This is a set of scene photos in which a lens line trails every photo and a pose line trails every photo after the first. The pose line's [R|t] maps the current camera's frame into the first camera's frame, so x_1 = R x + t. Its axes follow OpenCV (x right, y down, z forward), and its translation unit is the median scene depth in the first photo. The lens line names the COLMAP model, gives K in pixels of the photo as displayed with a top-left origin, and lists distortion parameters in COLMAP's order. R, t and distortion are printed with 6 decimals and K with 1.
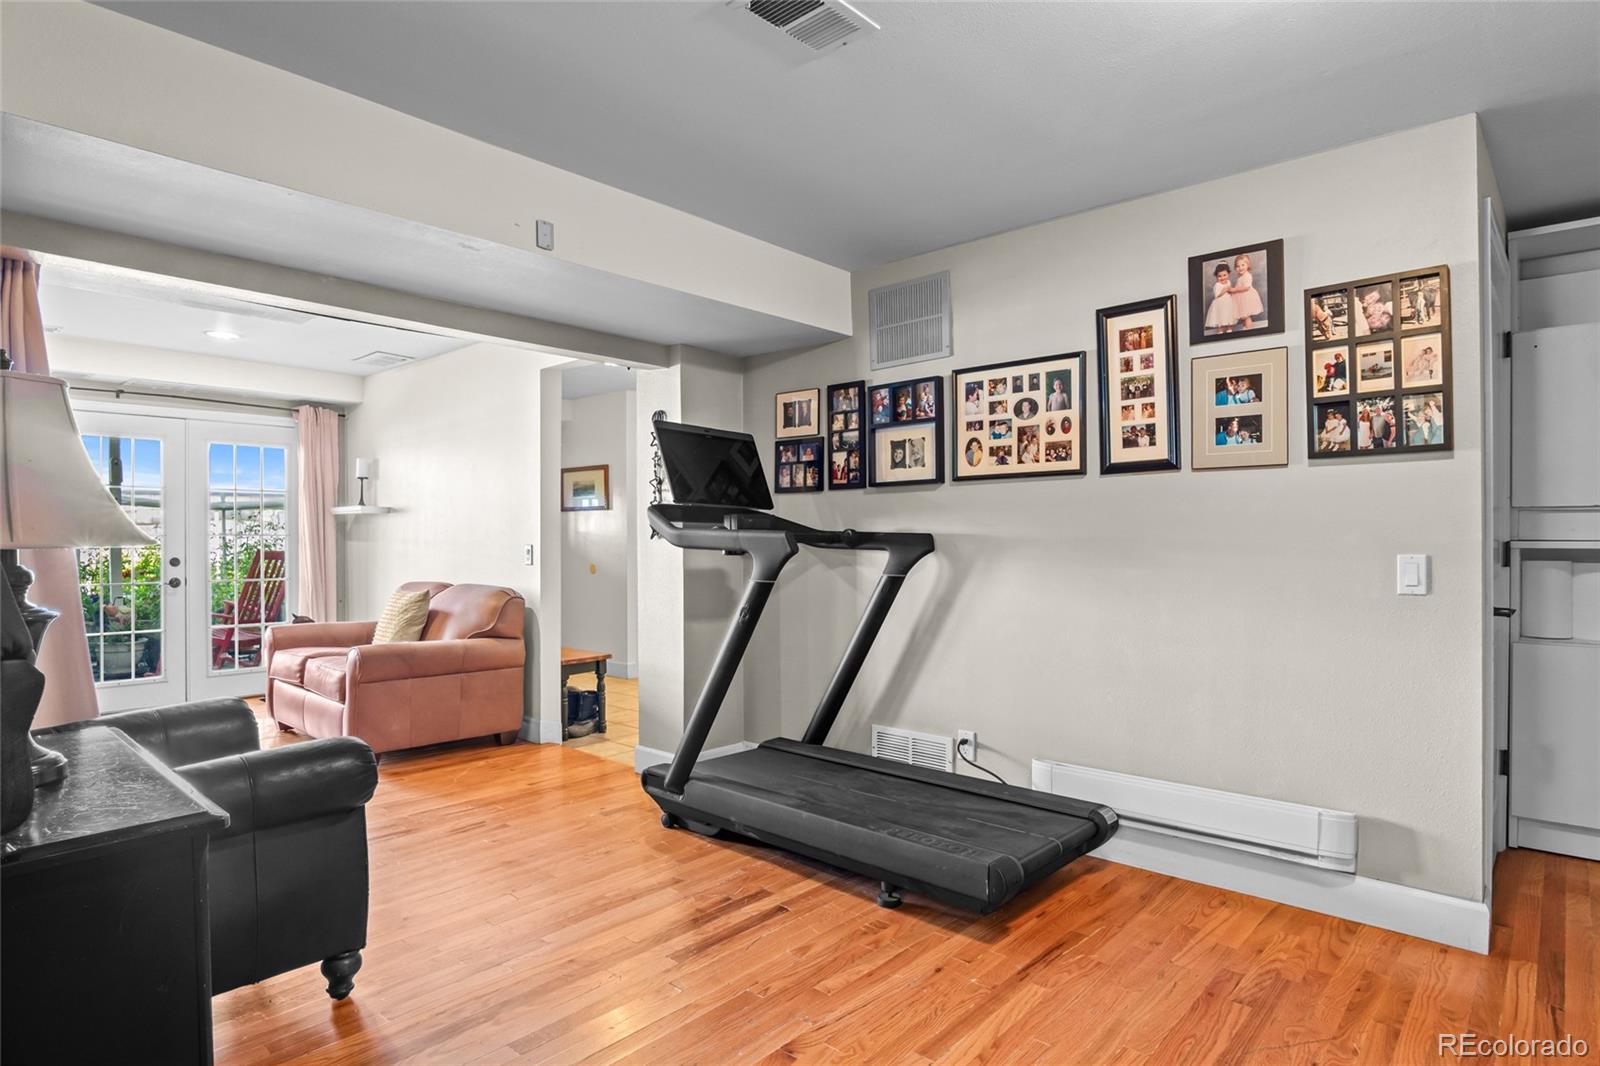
lens RADIAL K [[874.2, 0, 797.9], [0, 874.2, 508.1], [0, 0, 1]] dist [-0.033941, 0.007455]
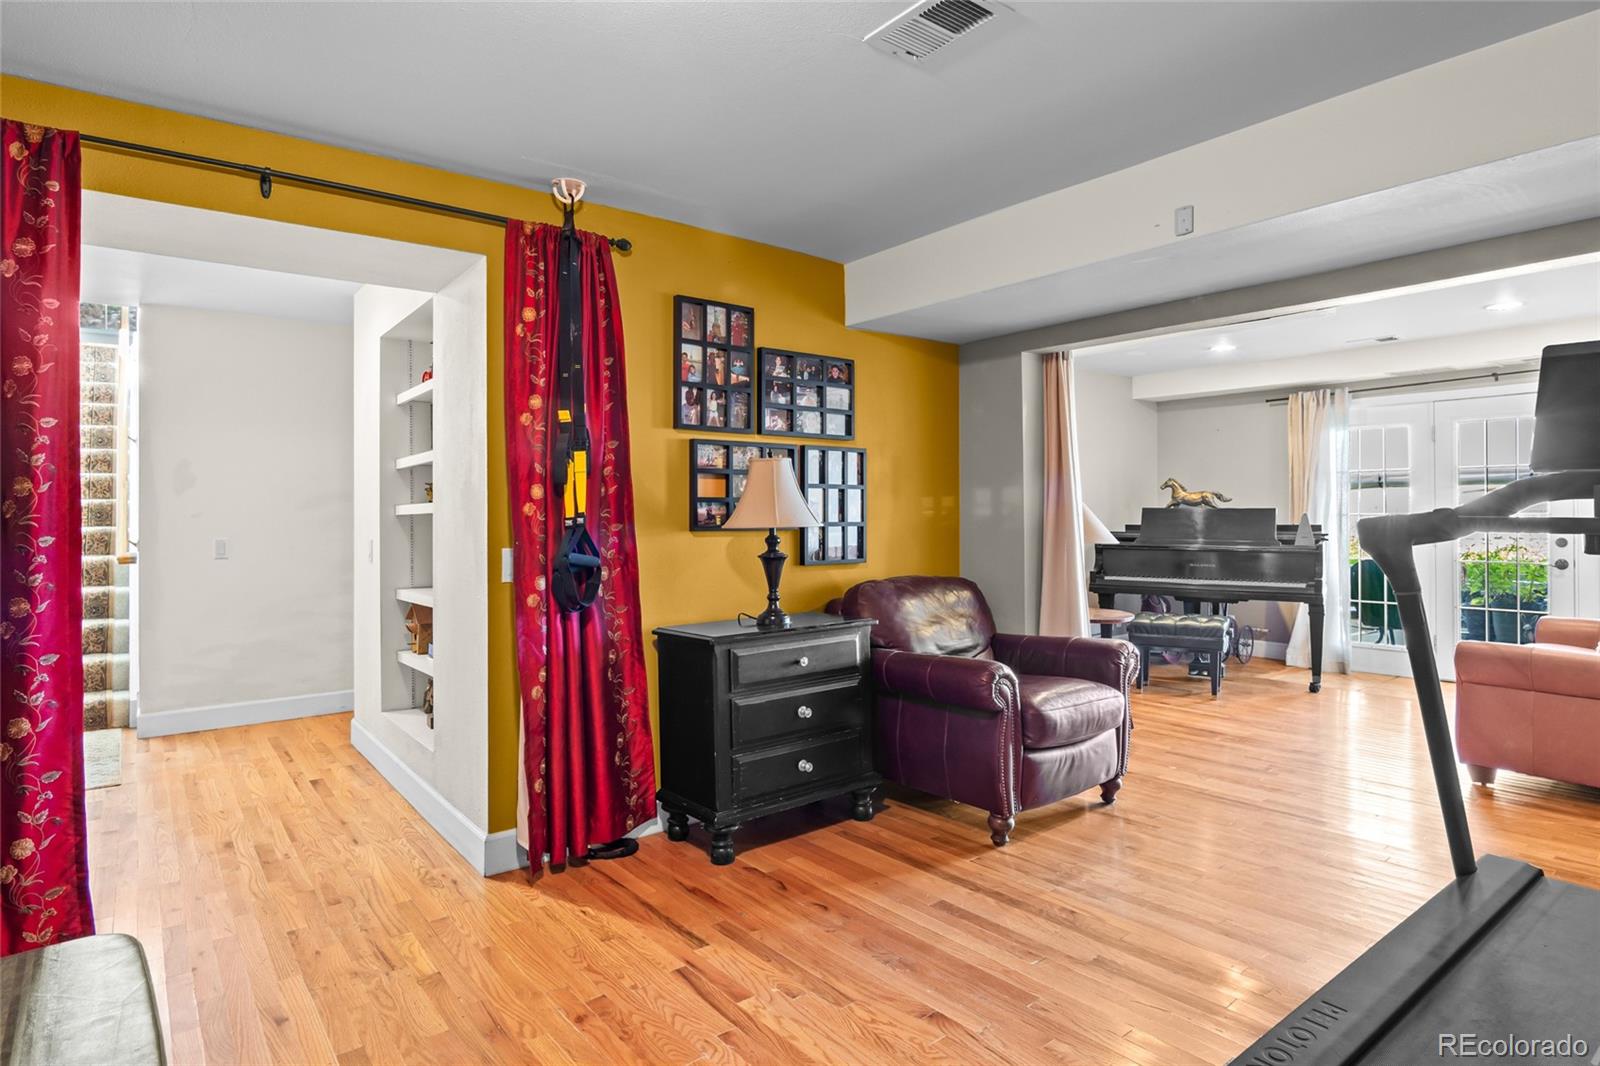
lens RADIAL K [[874.2, 0, 797.9], [0, 874.2, 508.1], [0, 0, 1]] dist [-0.033941, 0.007455]
pose [[-0.165856, -0.006001, -0.986132, 0.311826], [0.033591, 0.999367, -0.011732, 0.007296], [0.985578, -0.035071, -0.165550, 0.308859]]
